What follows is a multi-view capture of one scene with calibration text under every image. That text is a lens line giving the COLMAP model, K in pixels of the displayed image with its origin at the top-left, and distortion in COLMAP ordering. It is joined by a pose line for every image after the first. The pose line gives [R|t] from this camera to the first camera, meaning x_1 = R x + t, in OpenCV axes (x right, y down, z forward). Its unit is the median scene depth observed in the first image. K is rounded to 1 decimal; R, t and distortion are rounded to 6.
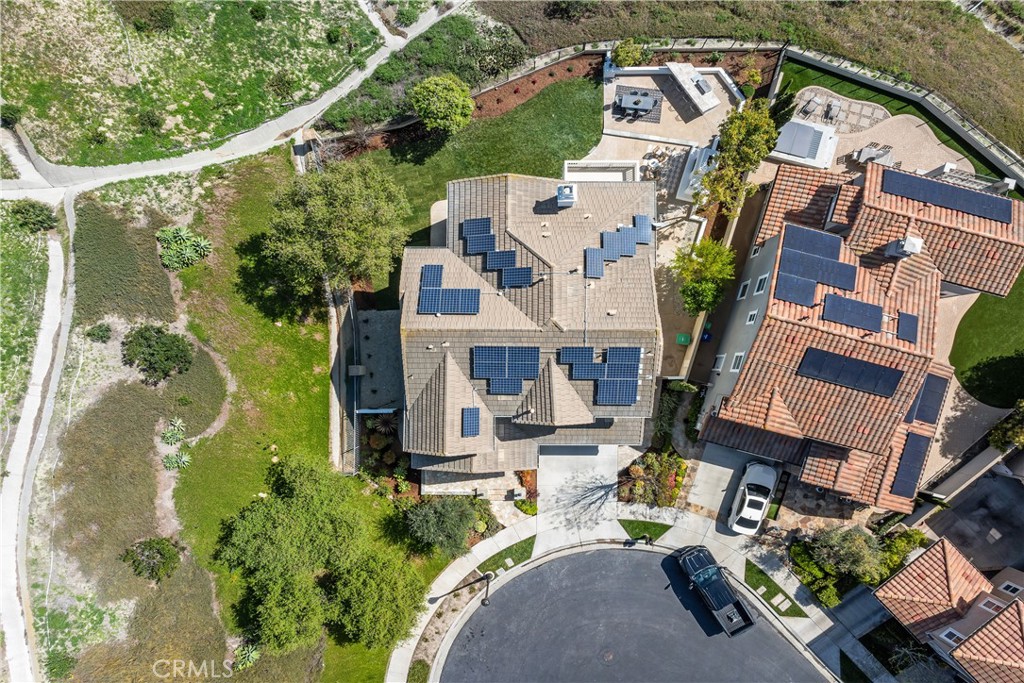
lens RADIAL K [[742.6, 0, 512.0], [0, 742.6, 341.5], [0, 0, 1]] dist [-0.037670, 0.000038]
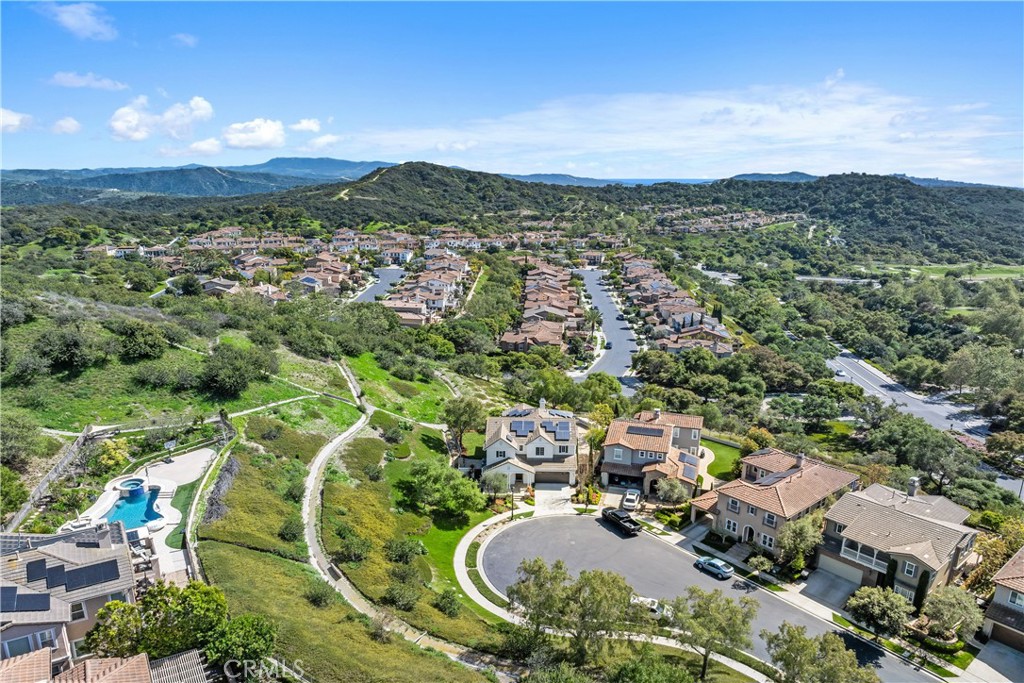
lens RADIAL K [[742.6, 0, 512.0], [0, 742.6, 341.5], [0, 0, 1]] dist [-0.037670, 0.000038]
pose [[0.999538, 0.030022, -0.004821, -0.036876], [-0.012507, 0.261424, -0.965143, 2.192314], [-0.027715, 0.964757, 0.261678, -0.023707]]
